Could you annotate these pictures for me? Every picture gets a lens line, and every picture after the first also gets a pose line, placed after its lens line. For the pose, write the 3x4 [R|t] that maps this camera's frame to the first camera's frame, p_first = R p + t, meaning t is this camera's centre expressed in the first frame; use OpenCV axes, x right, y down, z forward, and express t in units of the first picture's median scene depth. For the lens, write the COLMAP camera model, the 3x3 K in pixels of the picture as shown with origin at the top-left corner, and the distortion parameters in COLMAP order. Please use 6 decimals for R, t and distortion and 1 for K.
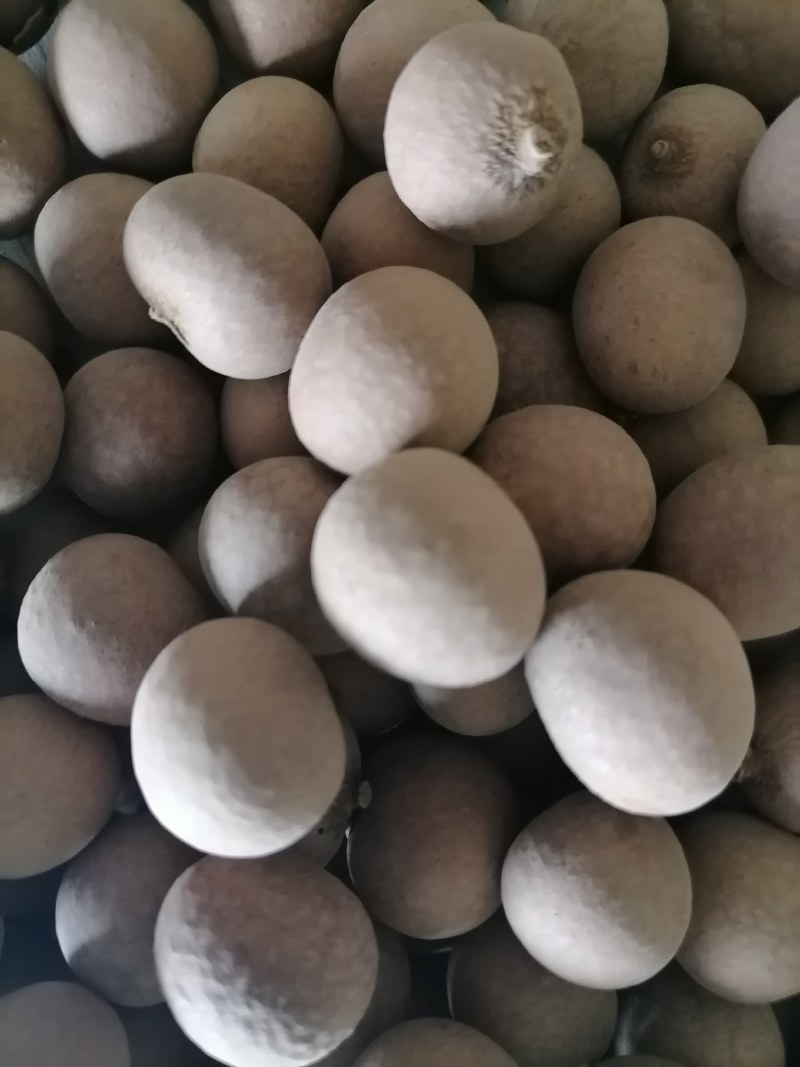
lens RADIAL K [[832.1, 0, 410.9], [0, 832.1, 504.7], [0, 0, 1]] dist [-0.049882, 0.001830]
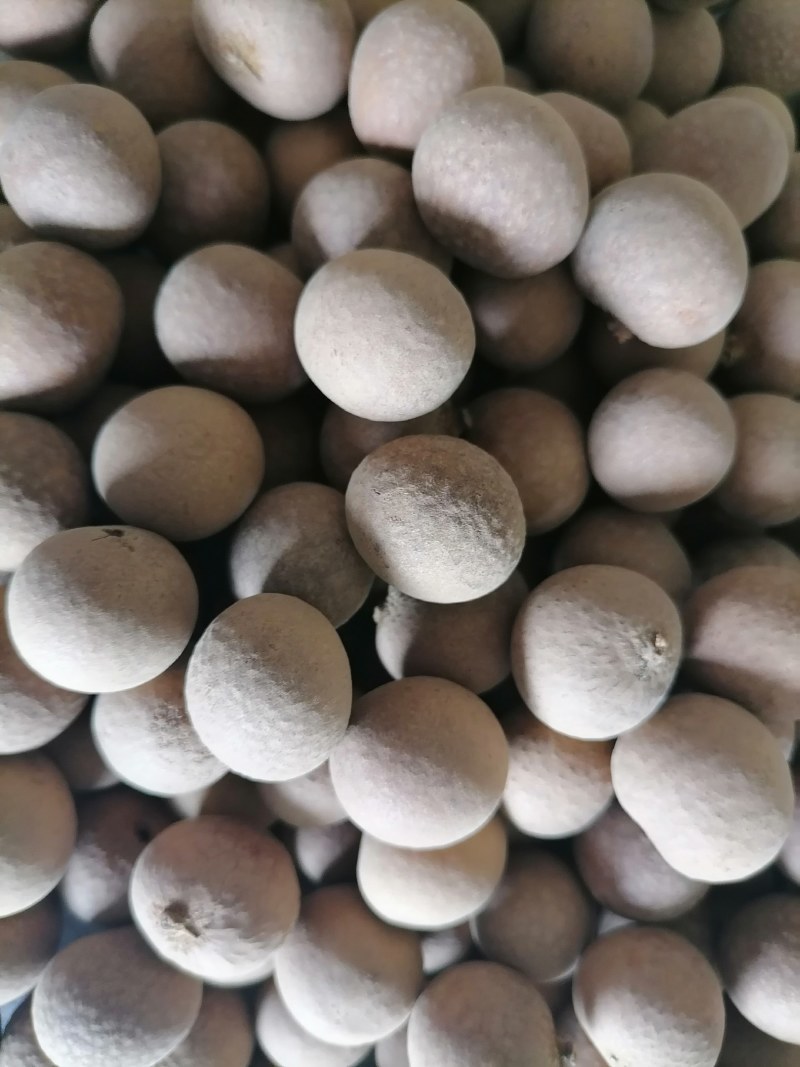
lens RADIAL K [[832.1, 0, 400.8], [0, 832.1, 510.8], [0, 0, 1]] dist [-0.049882, 0.001830]
pose [[0.962406, -0.200234, 0.183526, -0.477827], [0.213227, 0.975519, -0.053825, 0.625027], [-0.168256, 0.090934, 0.981540, -0.217446]]
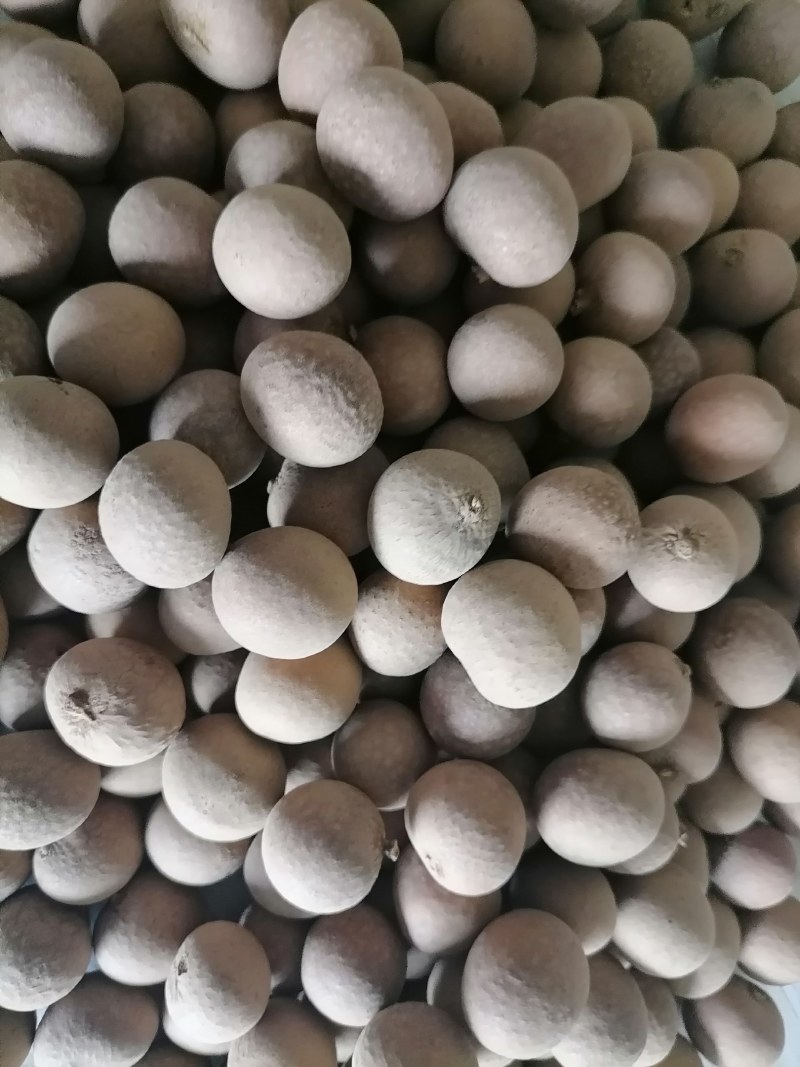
lens RADIAL K [[832.1, 0, 411.8], [0, 832.1, 509.5], [0, 0, 1]] dist [-0.049882, 0.001830]
pose [[0.969838, -0.119633, 0.212373, -0.372131], [0.138184, 0.987584, -0.074719, 0.949849], [-0.200797, 0.101812, 0.974328, -0.575607]]
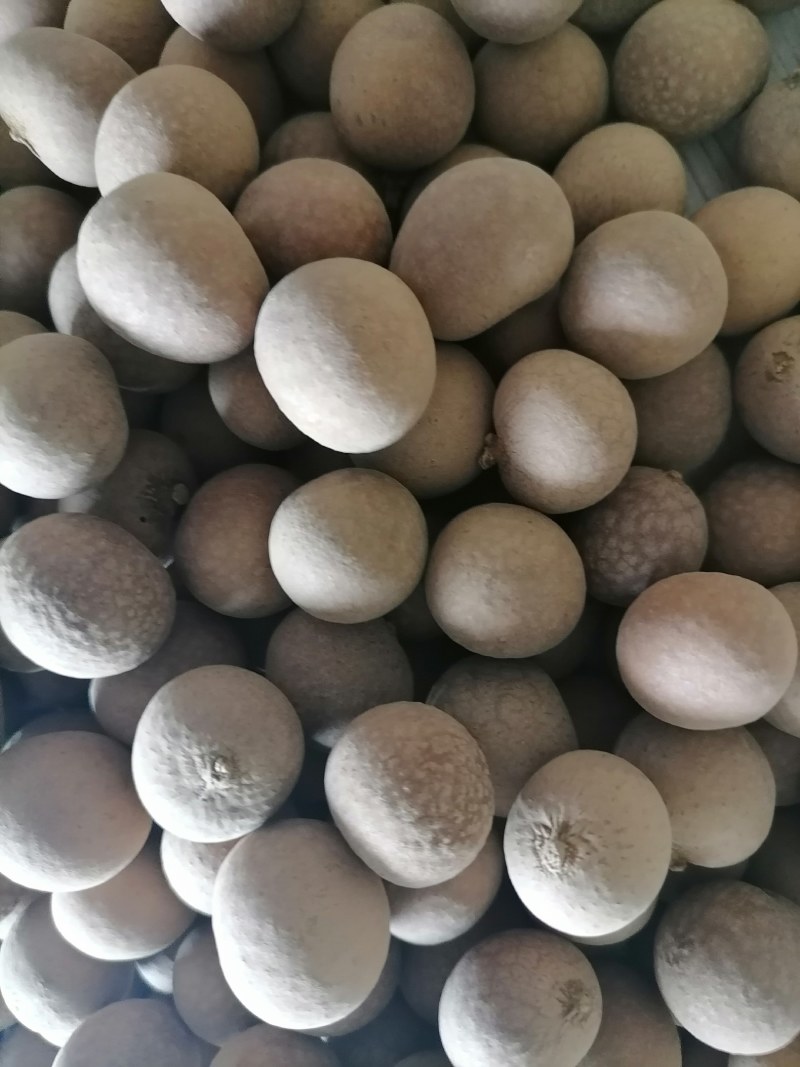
lens RADIAL K [[832.1, 0, 420.5], [0, 832.1, 507.0], [0, 0, 1]] dist [-0.049882, 0.001830]
pose [[0.981329, -0.059059, -0.183043, 0.616199], [0.050010, 0.997306, -0.053667, 0.536899], [0.185719, 0.043511, 0.981639, -0.175710]]
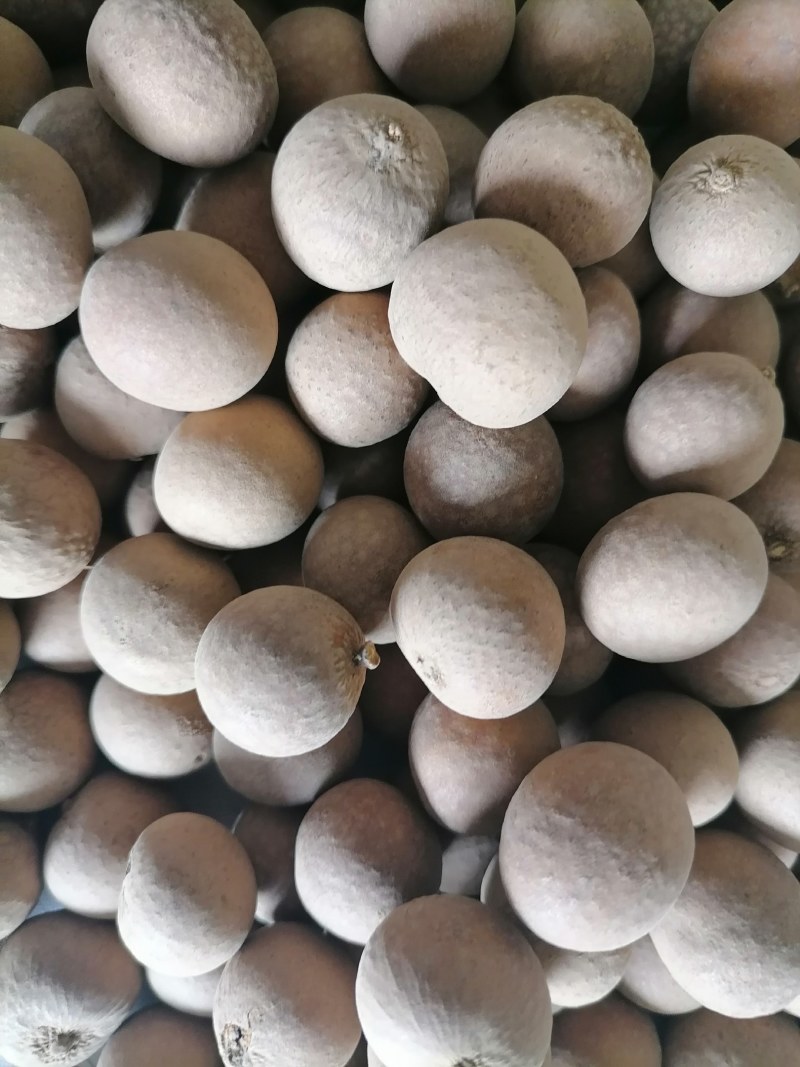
lens RADIAL K [[832.1, 0, 408.1], [0, 832.1, 518.0], [0, 0, 1]] dist [-0.049882, 0.001830]
pose [[0.965946, -0.251301, 0.061611, -0.098281], [0.258569, 0.946281, -0.194149, 1.576616], [-0.009512, 0.203469, 0.979035, -0.053942]]
